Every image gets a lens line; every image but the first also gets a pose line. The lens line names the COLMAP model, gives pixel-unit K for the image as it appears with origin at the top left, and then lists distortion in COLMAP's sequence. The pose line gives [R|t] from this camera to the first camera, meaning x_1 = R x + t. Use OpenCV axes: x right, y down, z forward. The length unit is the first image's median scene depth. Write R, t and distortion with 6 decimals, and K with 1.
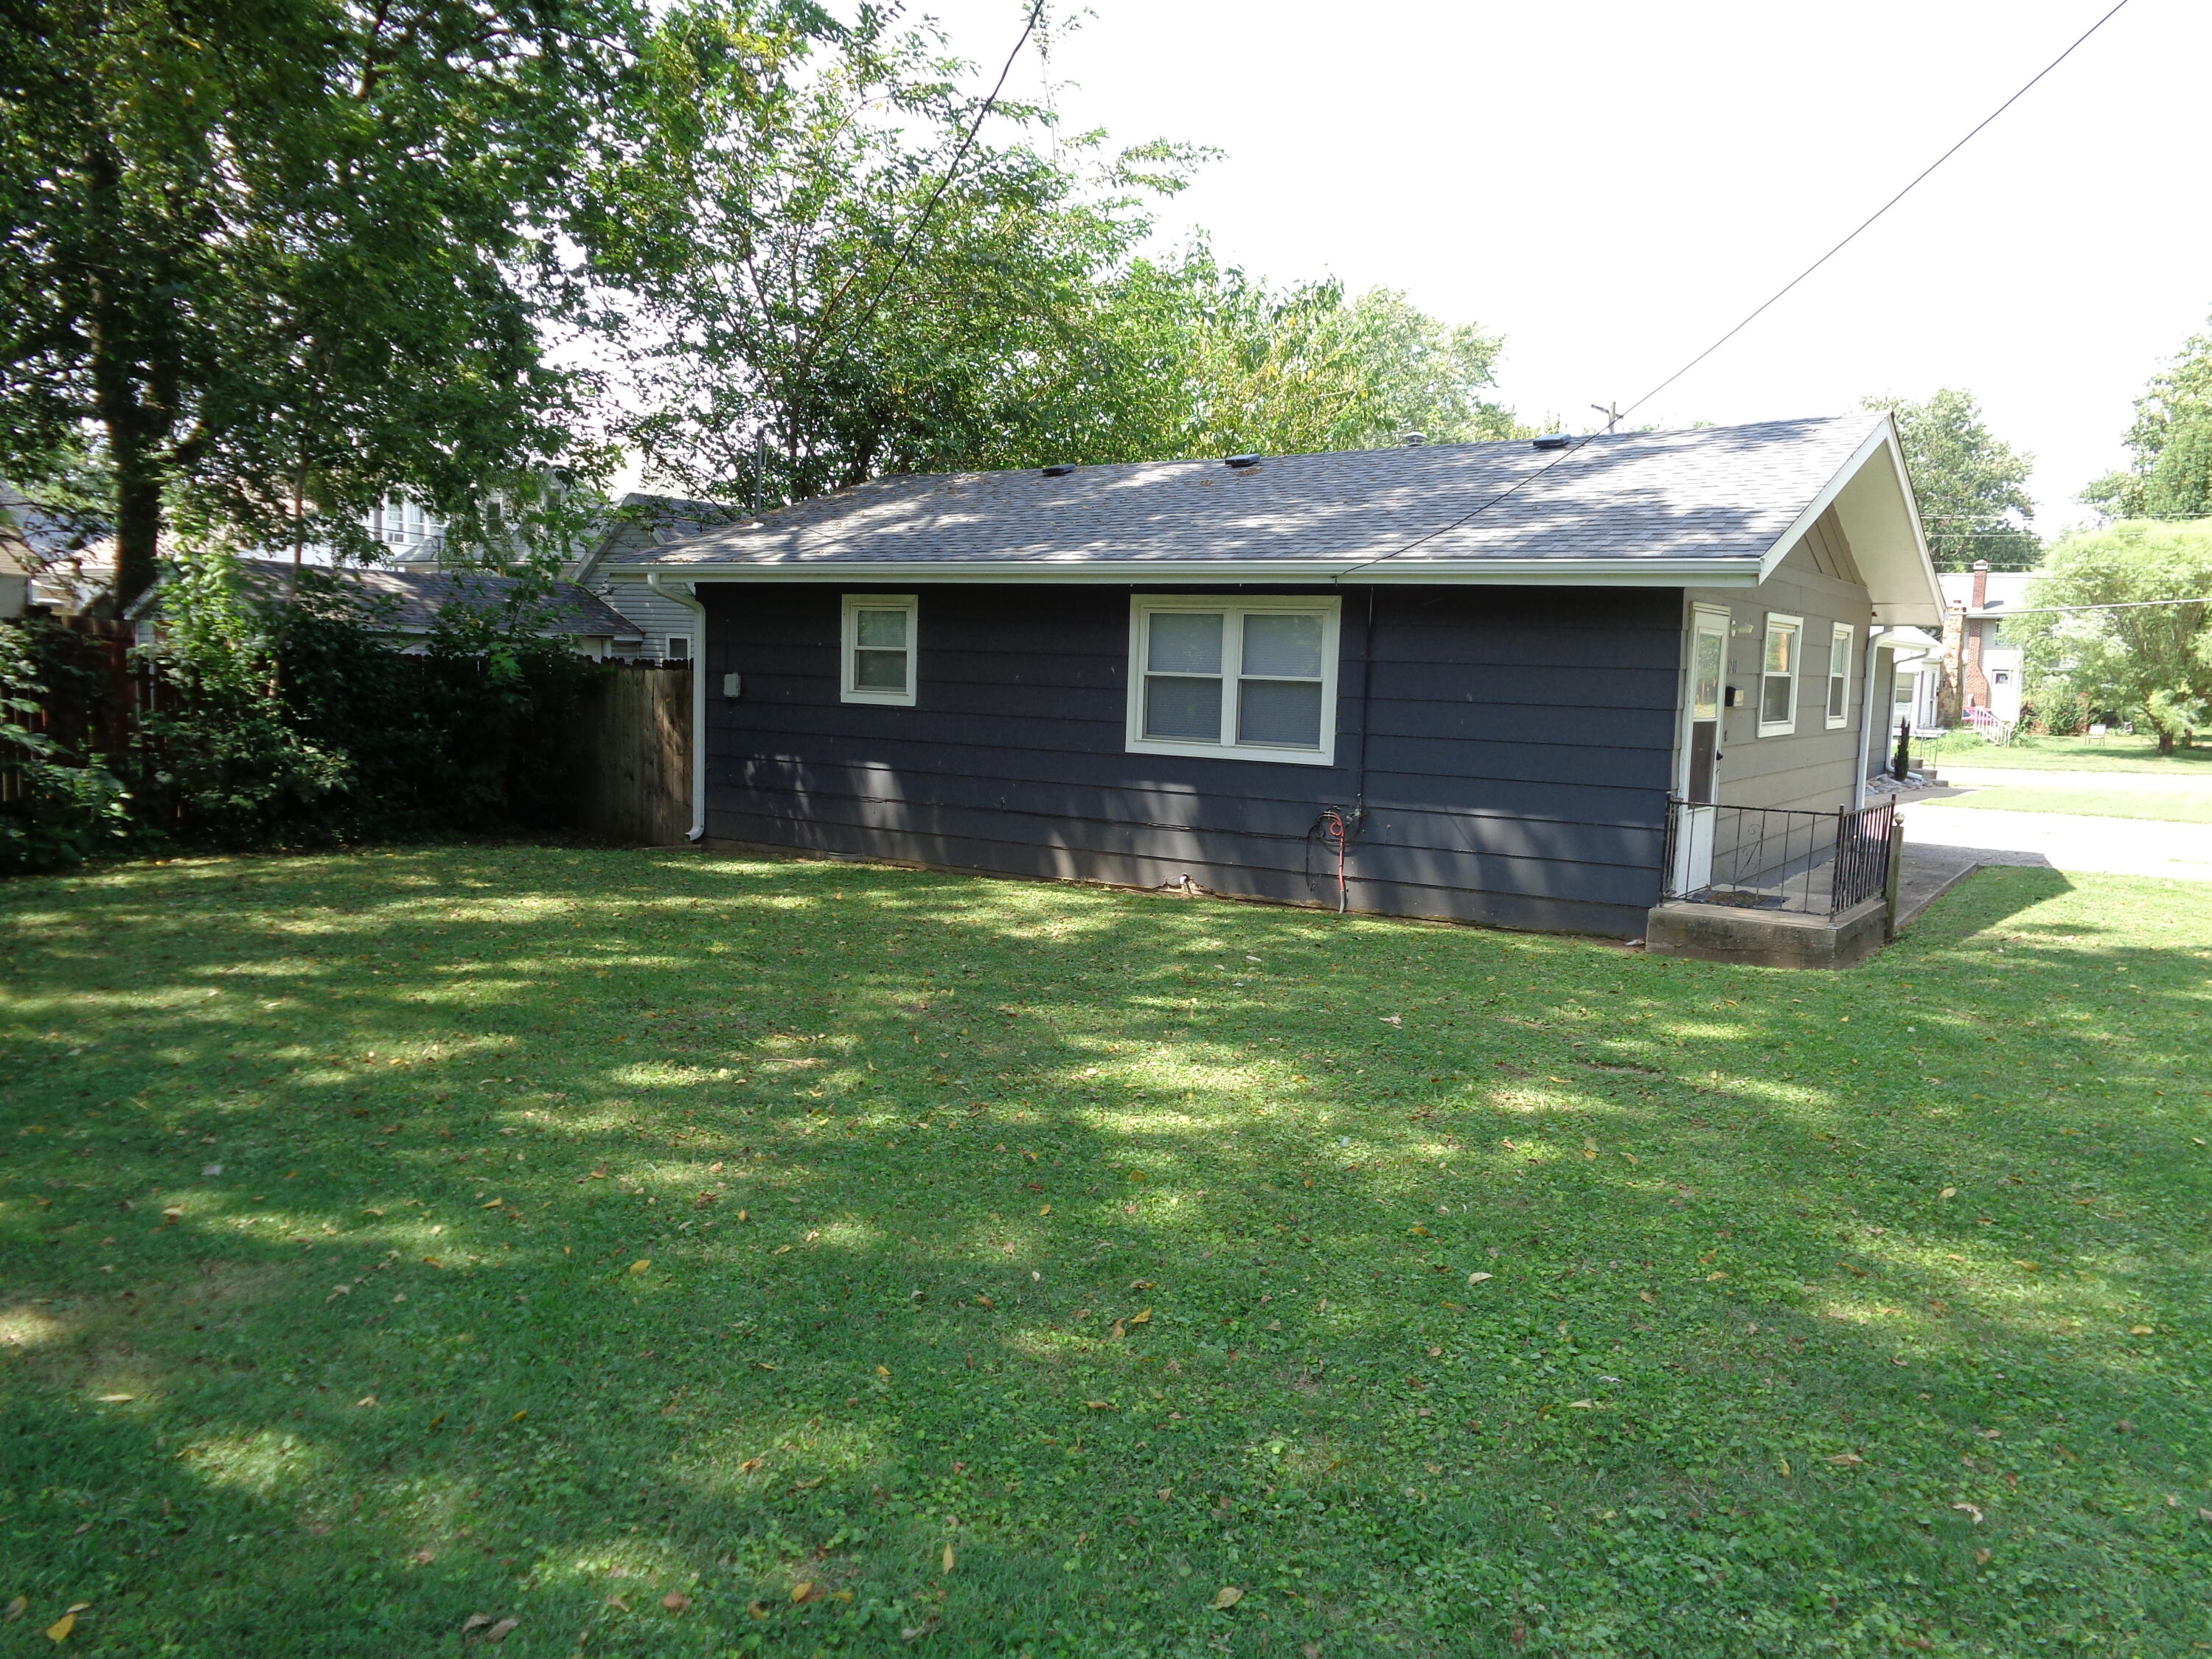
lens RADIAL K [[1688.8, 0, 1106.0], [0, 1688.8, 829.5], [0, 0, 1]] dist [-0.037693, 0.000510]
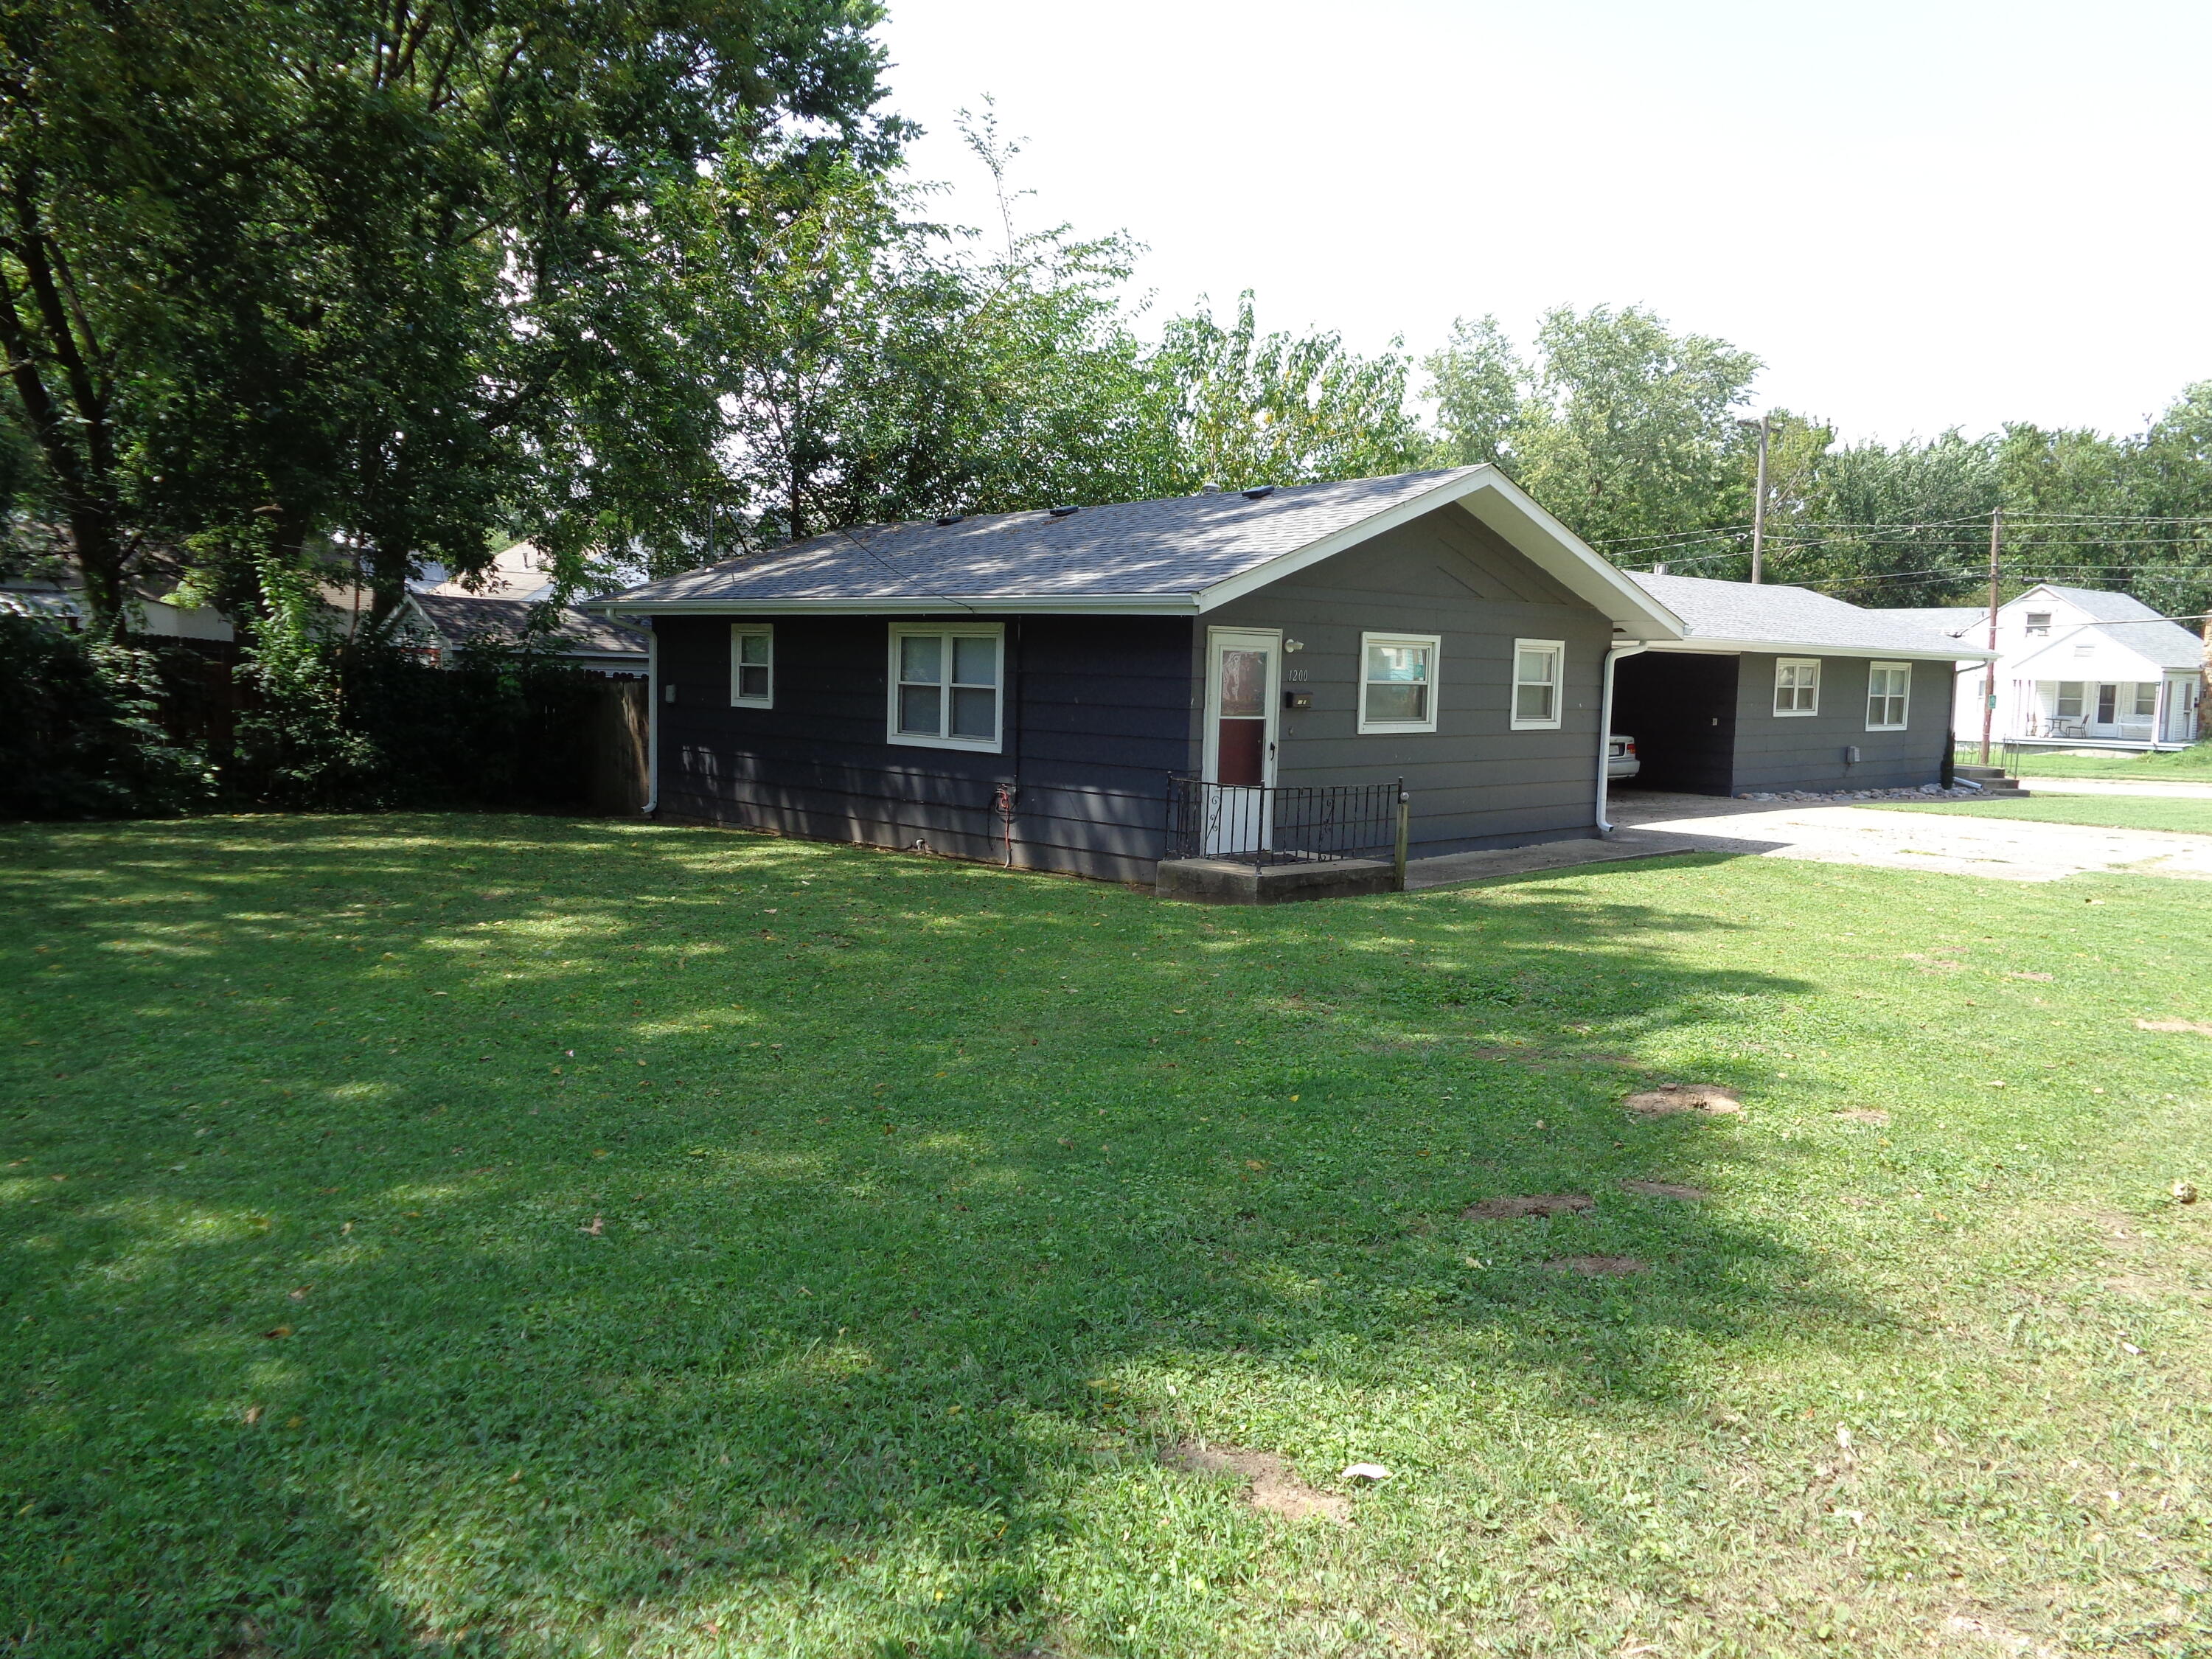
lens RADIAL K [[1660.0, 0, 1122.1], [0, 1660.0, 829.0], [0, 0, 1]] dist [-0.000328, 0.007268]
pose [[0.974348, 0.017326, -0.224378, 0.481500], [-0.019133, 0.999800, -0.005882, 0.024619], [0.224232, 0.010024, 0.974484, -0.215746]]
